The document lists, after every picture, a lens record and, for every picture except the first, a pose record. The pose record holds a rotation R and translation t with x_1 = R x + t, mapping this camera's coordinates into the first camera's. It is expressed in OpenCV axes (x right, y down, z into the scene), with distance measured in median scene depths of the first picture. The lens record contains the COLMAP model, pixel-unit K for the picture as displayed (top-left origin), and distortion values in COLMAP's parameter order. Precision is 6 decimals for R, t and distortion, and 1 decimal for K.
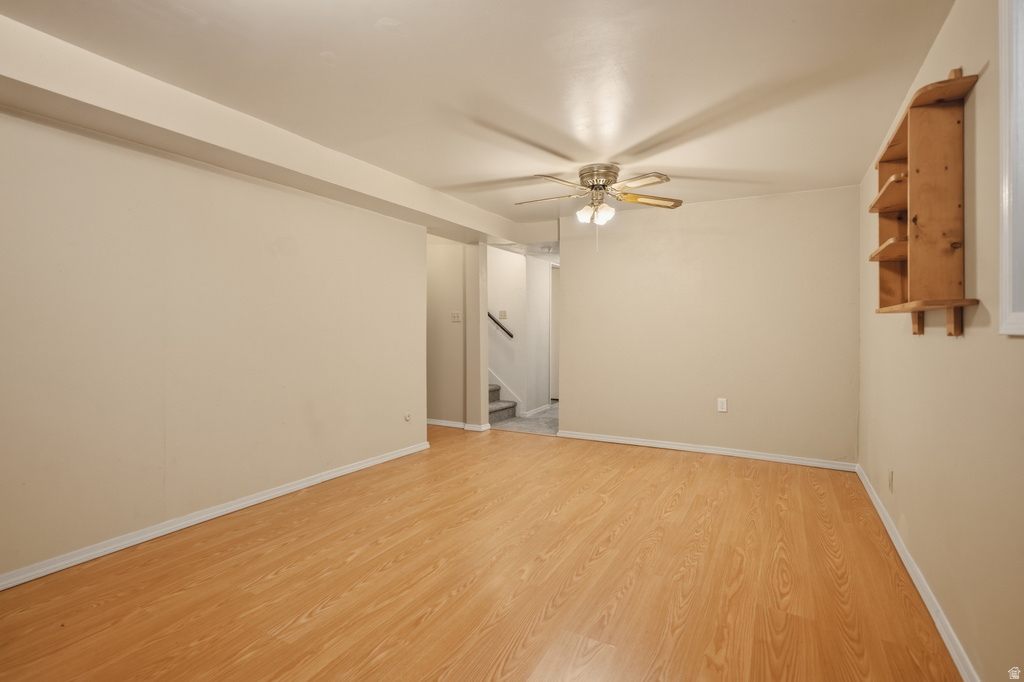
lens RADIAL K [[479.1, 0, 512.1], [0, 479.1, 326.2], [0, 0, 1]] dist [-0.000523, 0.000099]
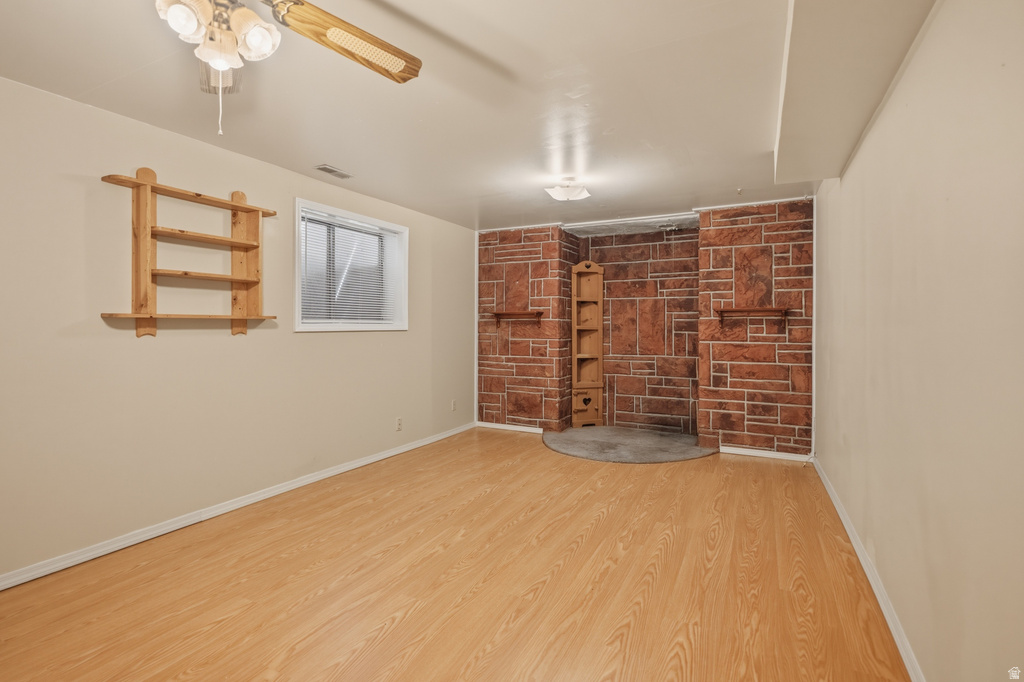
lens RADIAL K [[479.1, 0, 512.1], [0, 479.1, 326.2], [0, 0, 1]] dist [-0.000523, 0.000099]
pose [[-0.999403, -0.003091, -0.034406, -0.052814], [-0.003106, 0.999995, 0.000371, -0.008727], [0.034405, 0.000477, -0.999408, 2.023670]]
